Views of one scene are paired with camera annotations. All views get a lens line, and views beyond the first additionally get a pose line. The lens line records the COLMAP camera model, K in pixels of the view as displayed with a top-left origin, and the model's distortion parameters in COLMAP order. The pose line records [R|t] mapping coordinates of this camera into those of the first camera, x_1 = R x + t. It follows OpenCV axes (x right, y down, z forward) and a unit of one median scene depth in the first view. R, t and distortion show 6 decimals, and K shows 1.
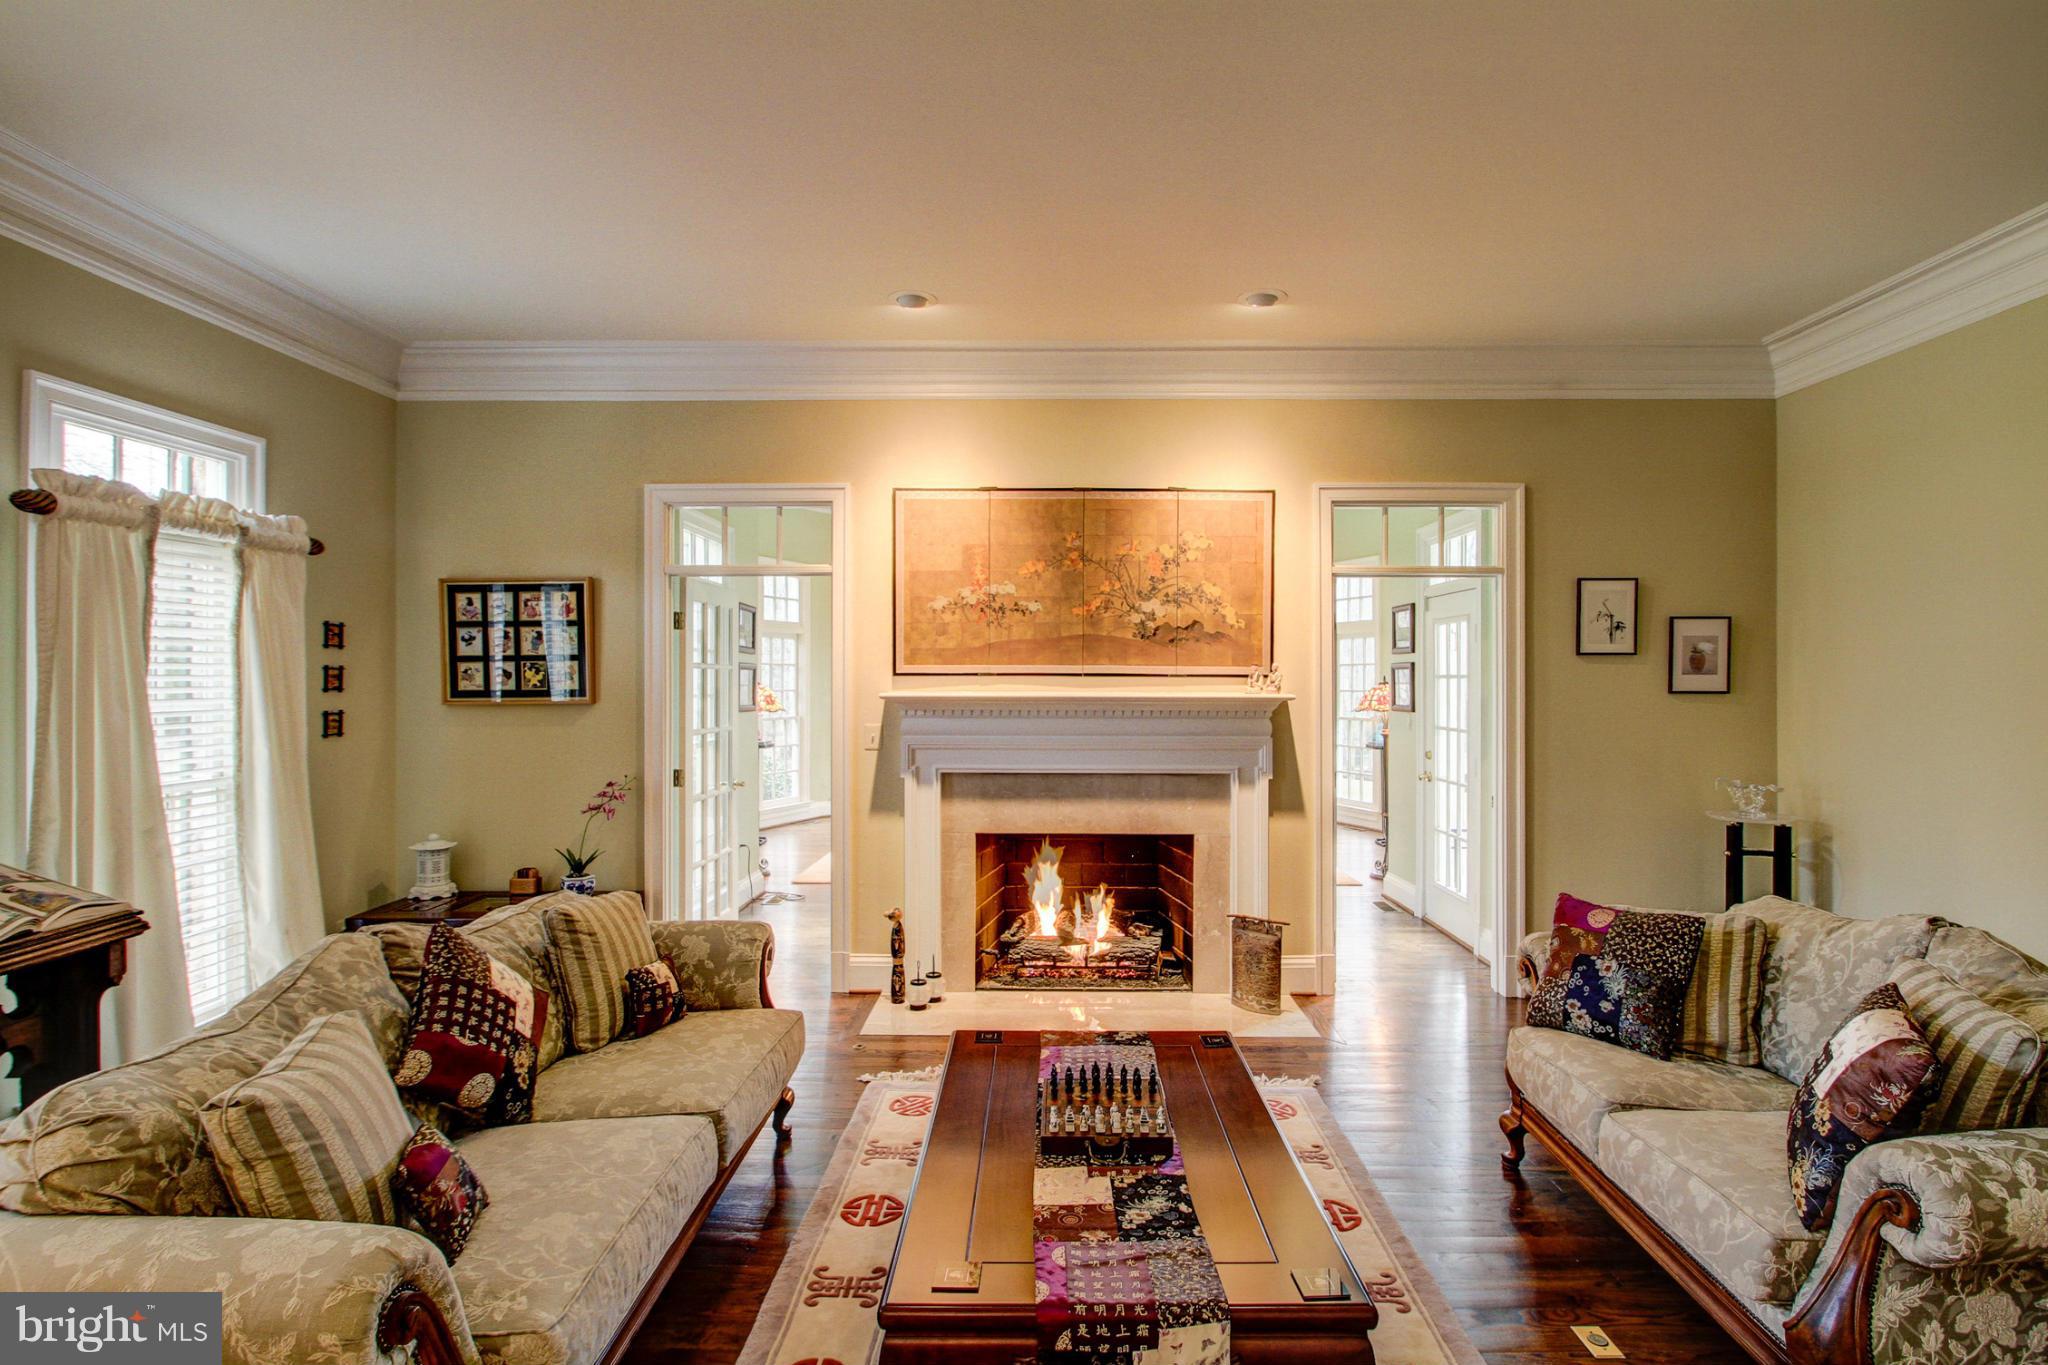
lens RADIAL K [[1067.0, 0, 1028.3], [0, 1067.0, 671.7], [0, 0, 1]] dist [-0.005027, -0.001863]
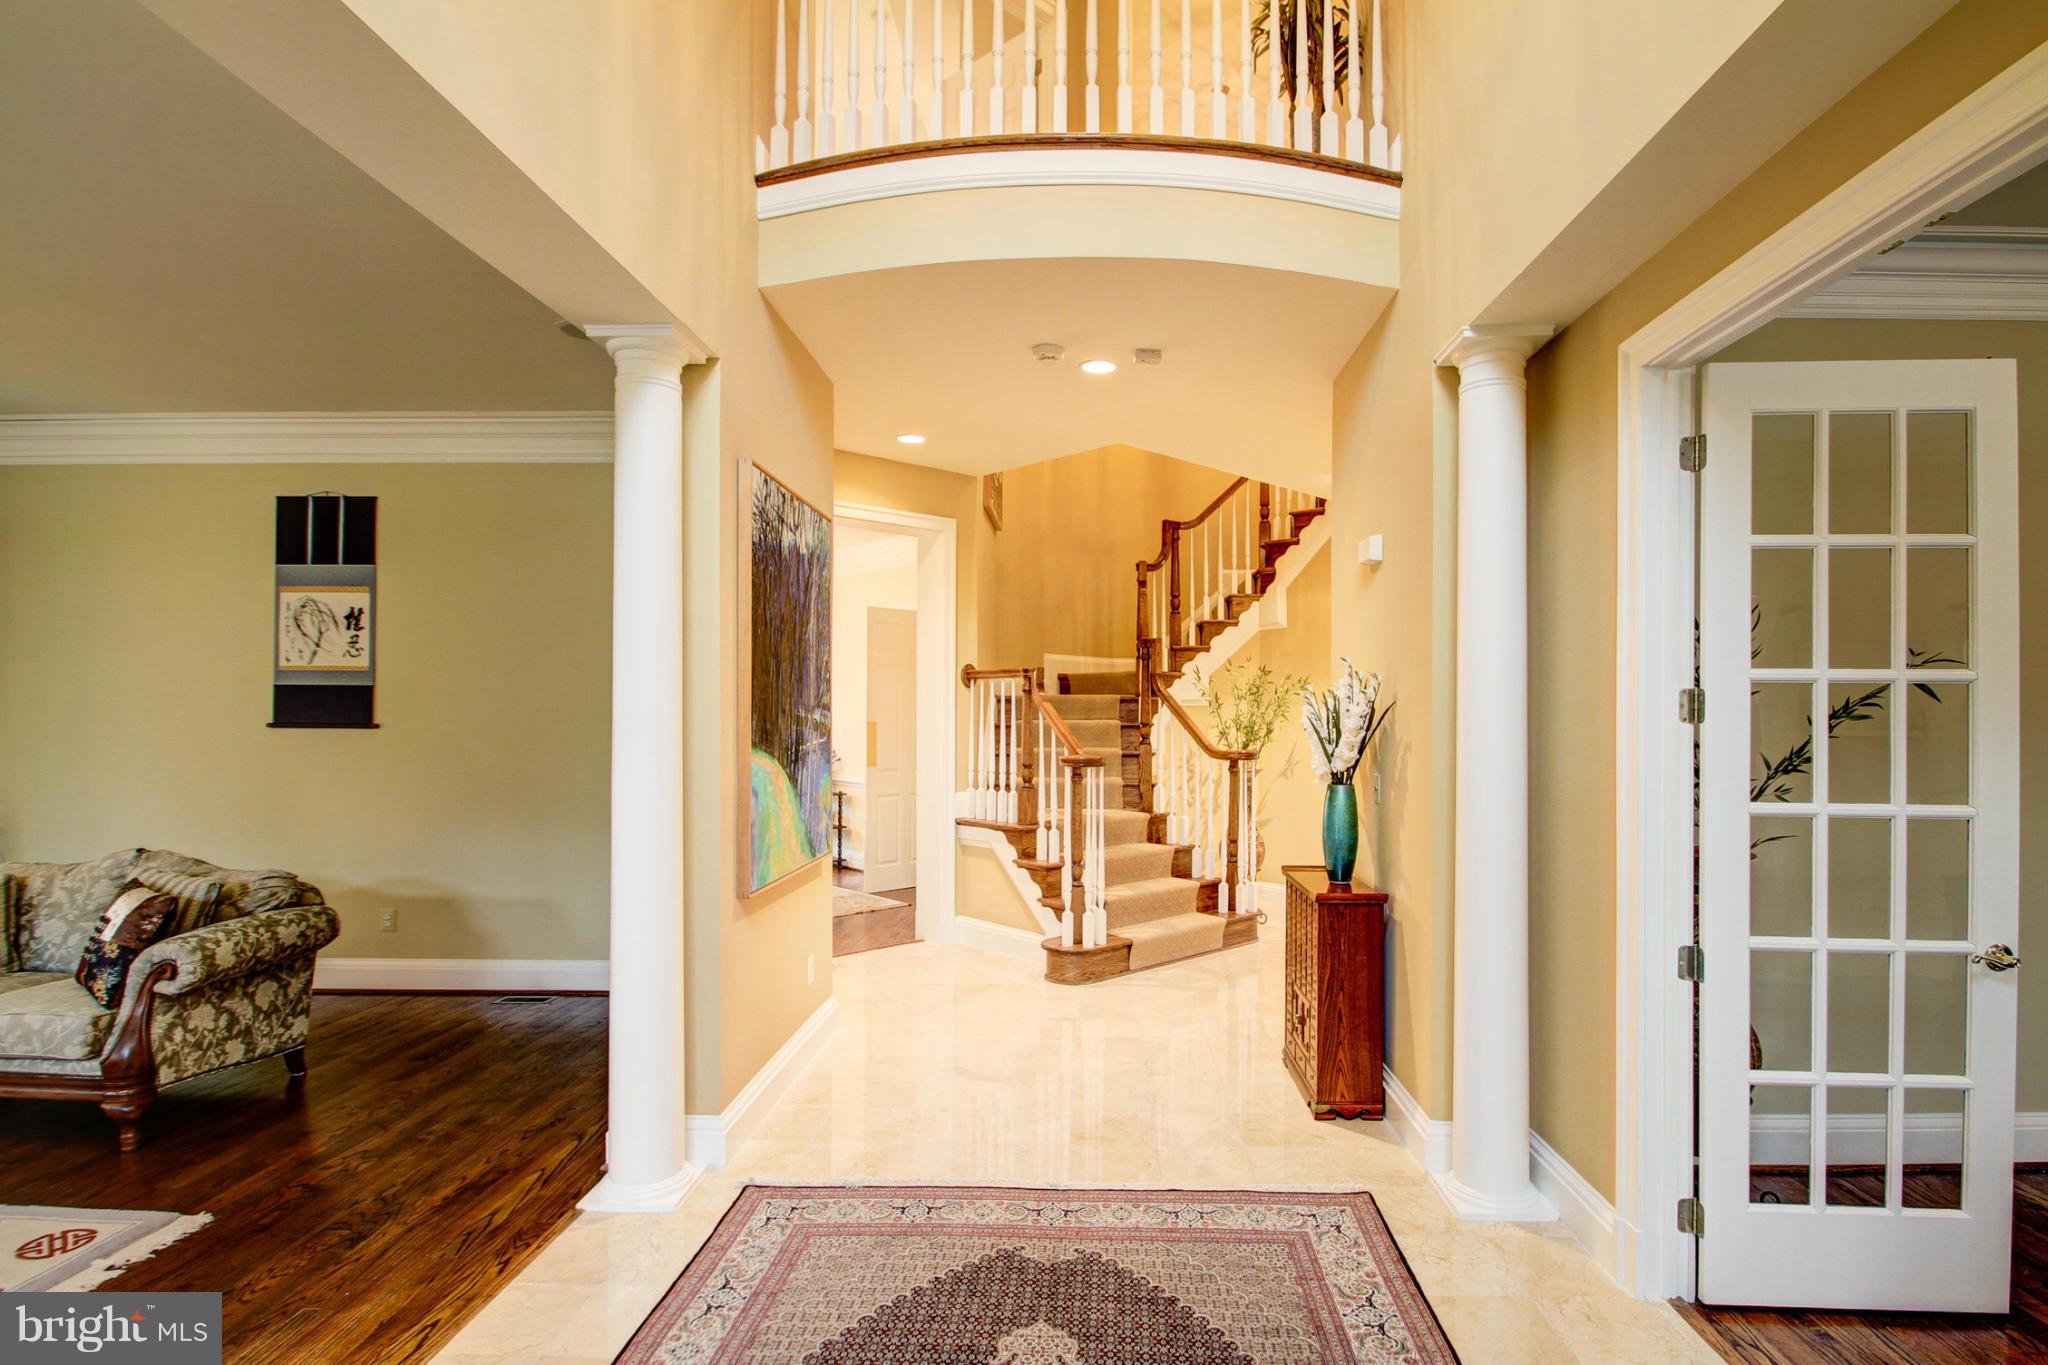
lens RADIAL K [[1019.7, 0, 1049.2], [0, 1019.7, 709.5], [0, 0, 1]] dist [-0.004113, -0.001305]
pose [[0.032935, 0.001553, 0.999456, -0.943521], [0.000920, 0.999998, -0.001584, 0.019625], [-0.999457, 0.000972, 0.032934, -0.660341]]
